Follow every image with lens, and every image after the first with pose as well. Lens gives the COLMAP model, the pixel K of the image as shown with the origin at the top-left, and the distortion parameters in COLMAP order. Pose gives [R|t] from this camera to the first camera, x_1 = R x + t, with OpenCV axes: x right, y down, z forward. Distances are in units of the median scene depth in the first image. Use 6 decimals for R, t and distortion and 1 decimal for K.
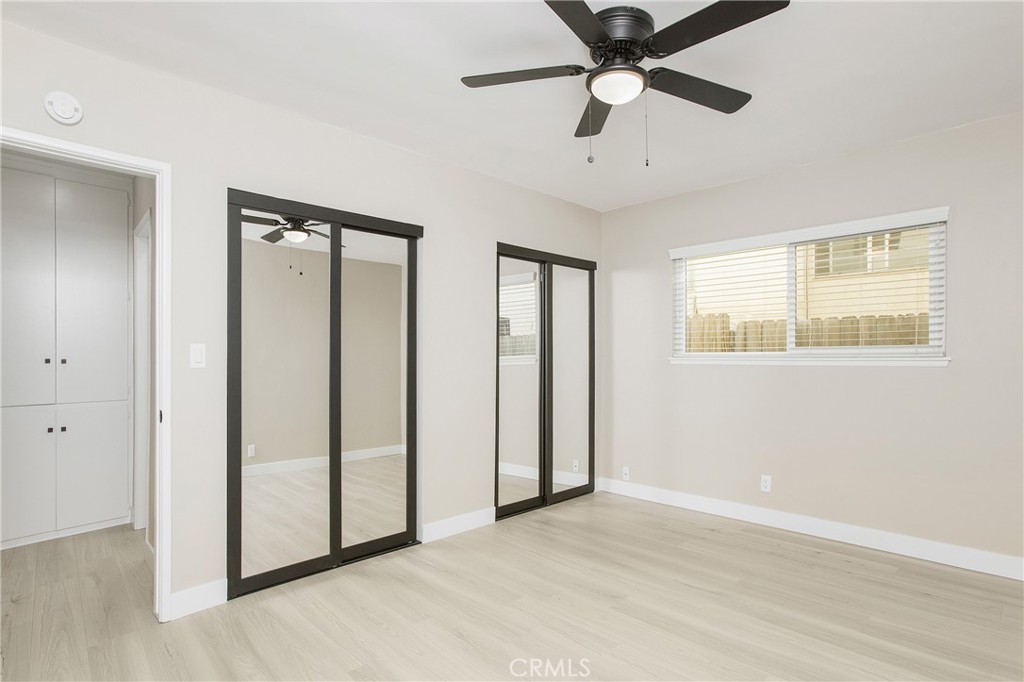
lens RADIAL K [[522.8, 0, 511.9], [0, 522.8, 354.7], [0, 0, 1]] dist [-0.028192, 0.000158]
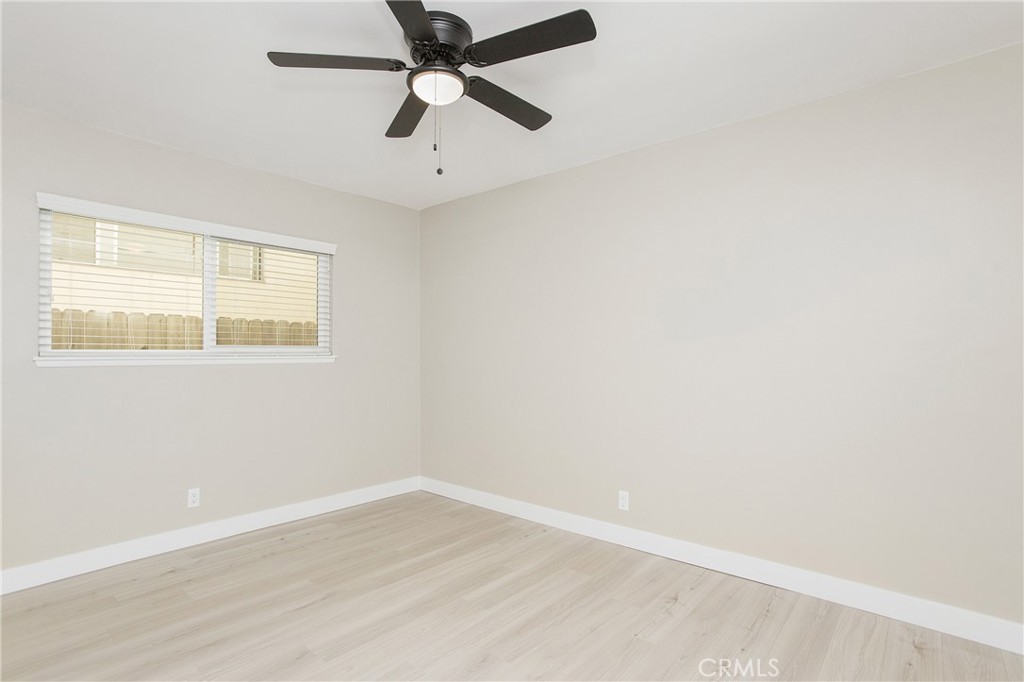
lens RADIAL K [[522.0, 0, 512.0], [0, 522.0, 341.0], [0, 0, 1]] dist [-0.000459, -0.000043]
pose [[-0.088569, 0.027722, 0.995684, -0.493733], [-0.001066, 0.999609, -0.027927, 0.004162], [-0.996069, -0.003535, -0.088505, 0.578647]]
